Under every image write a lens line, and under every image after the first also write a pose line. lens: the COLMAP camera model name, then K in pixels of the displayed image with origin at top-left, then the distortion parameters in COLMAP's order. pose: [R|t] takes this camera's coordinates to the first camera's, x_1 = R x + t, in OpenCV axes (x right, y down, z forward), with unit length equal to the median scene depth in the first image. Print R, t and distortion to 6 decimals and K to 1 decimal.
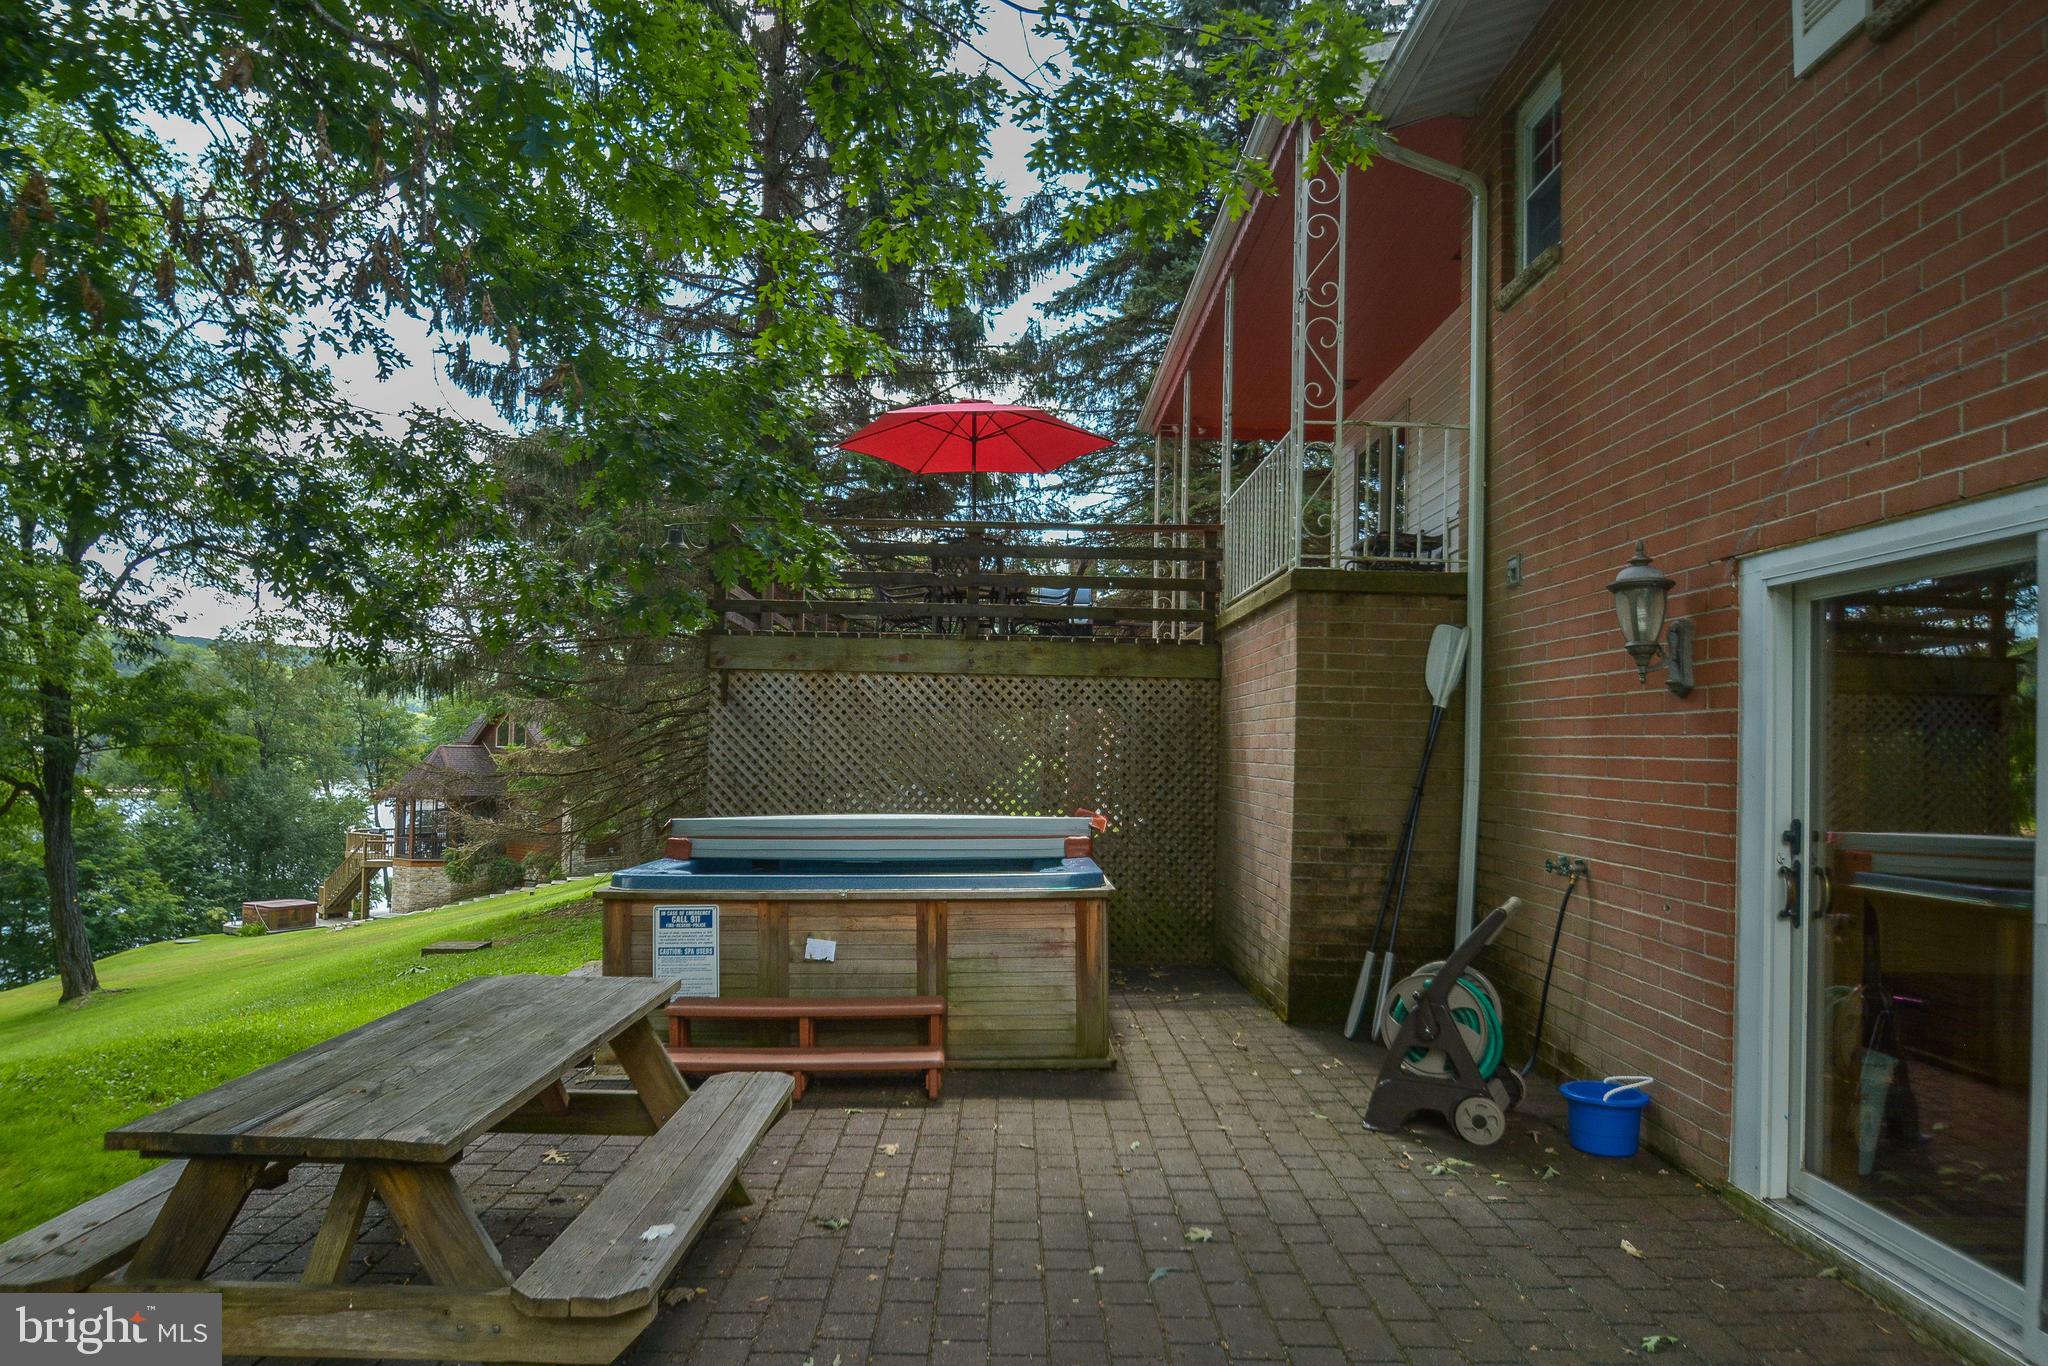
lens RADIAL K [[1343.8, 0, 1020.9], [0, 1343.8, 685.5], [0, 0, 1]] dist [-0.030876, 0.001767]
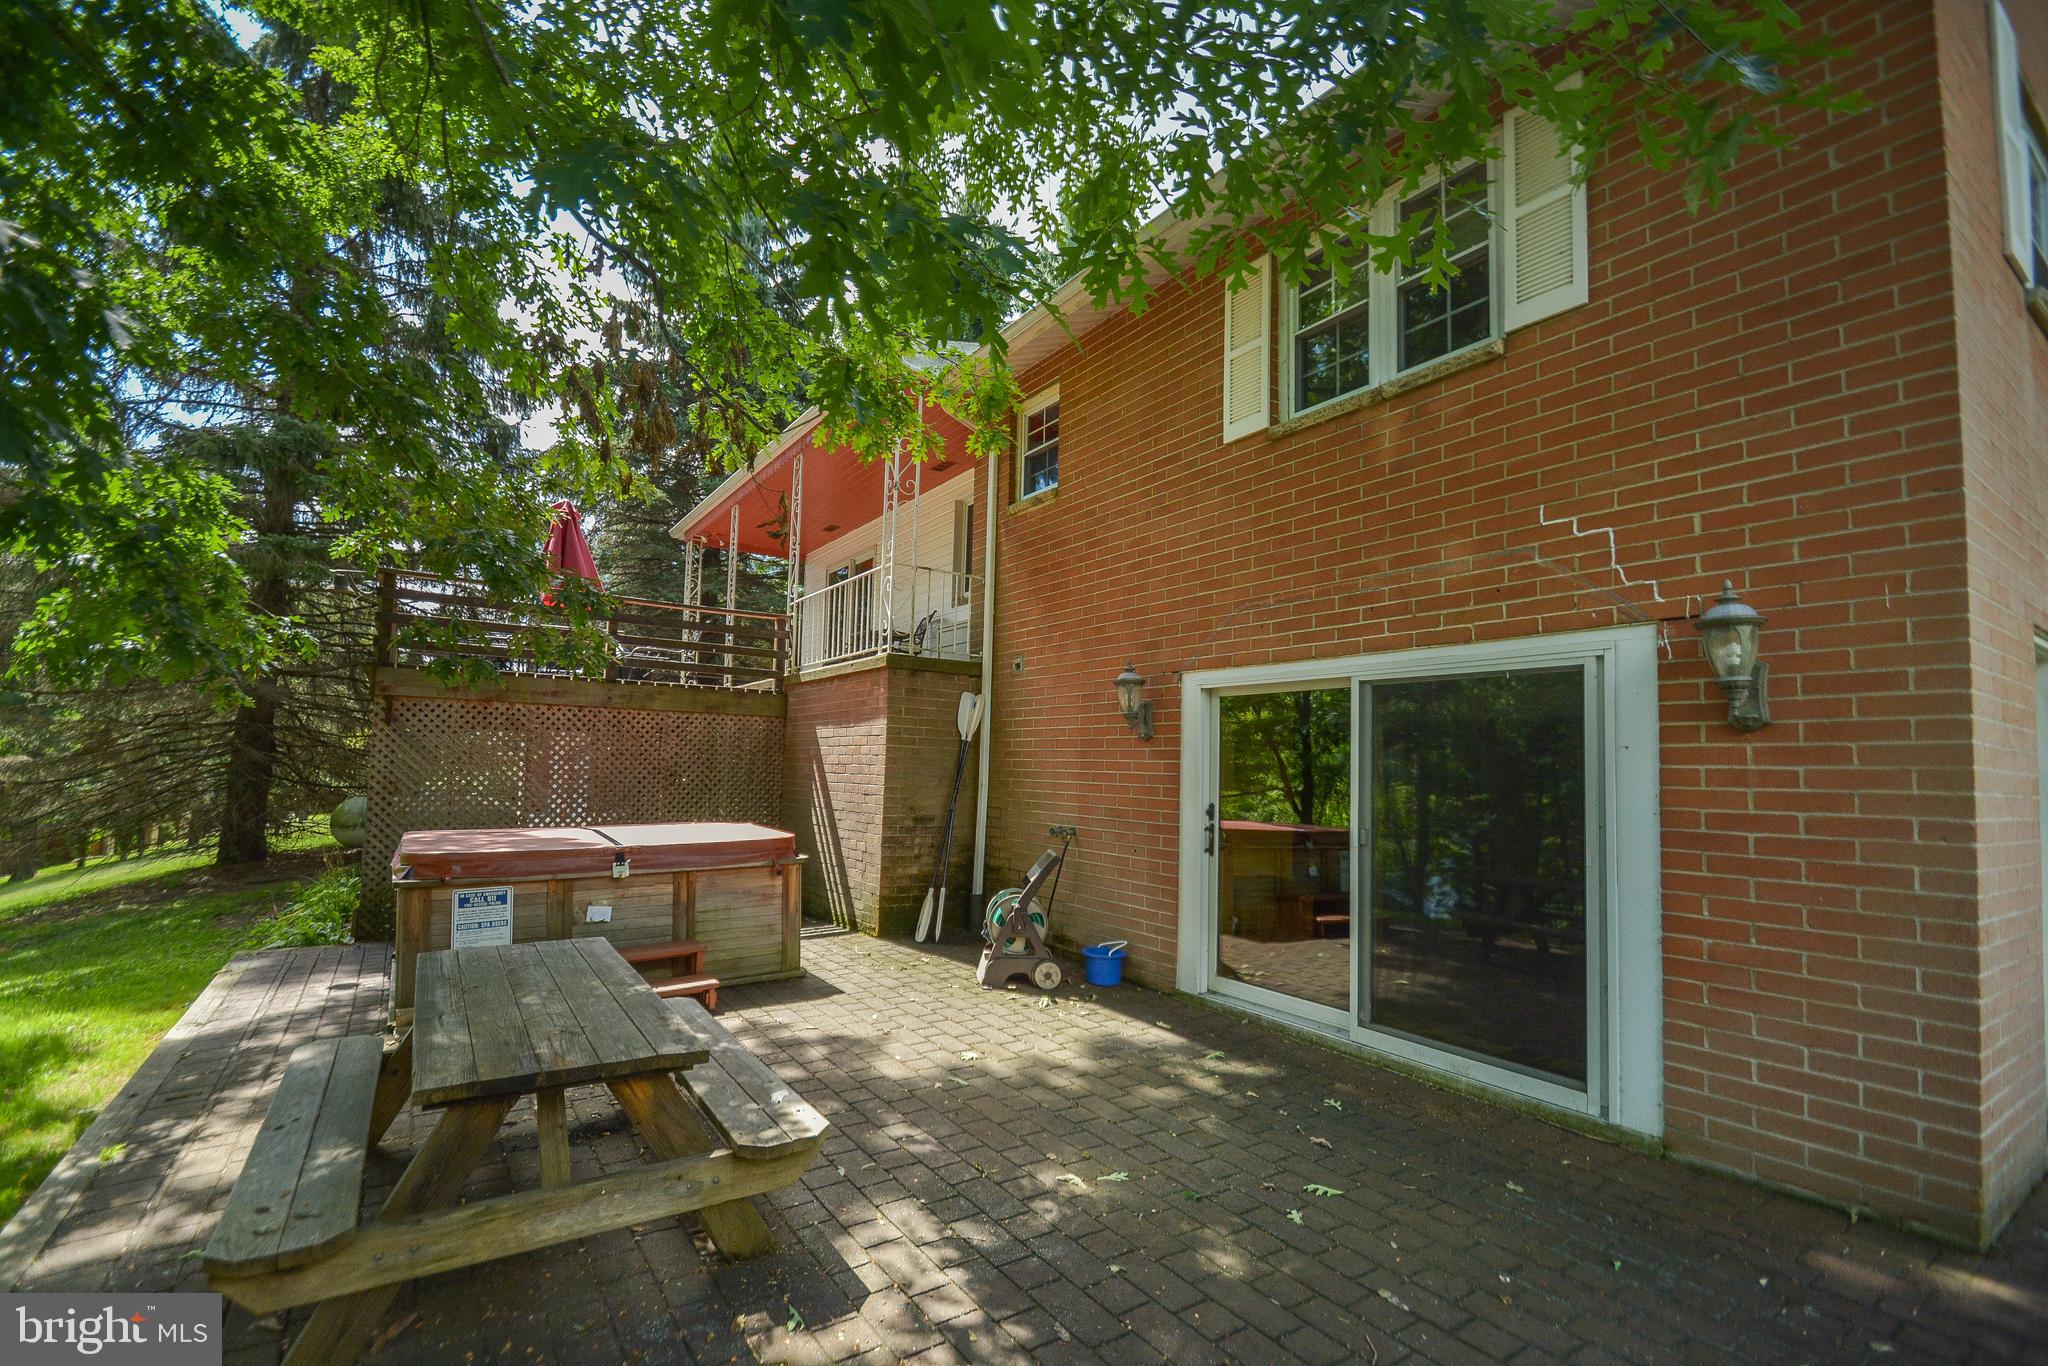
lens RADIAL K [[911.1, 0, 1024.8], [0, 911.1, 690.3], [0, 0, 1]] dist [0.003945, -0.004419]
pose [[0.825735, 0.050331, 0.561808, -0.345606], [-0.033453, 0.998628, -0.040295, -0.004621], [-0.563066, 0.014479, 0.826285, 0.001764]]
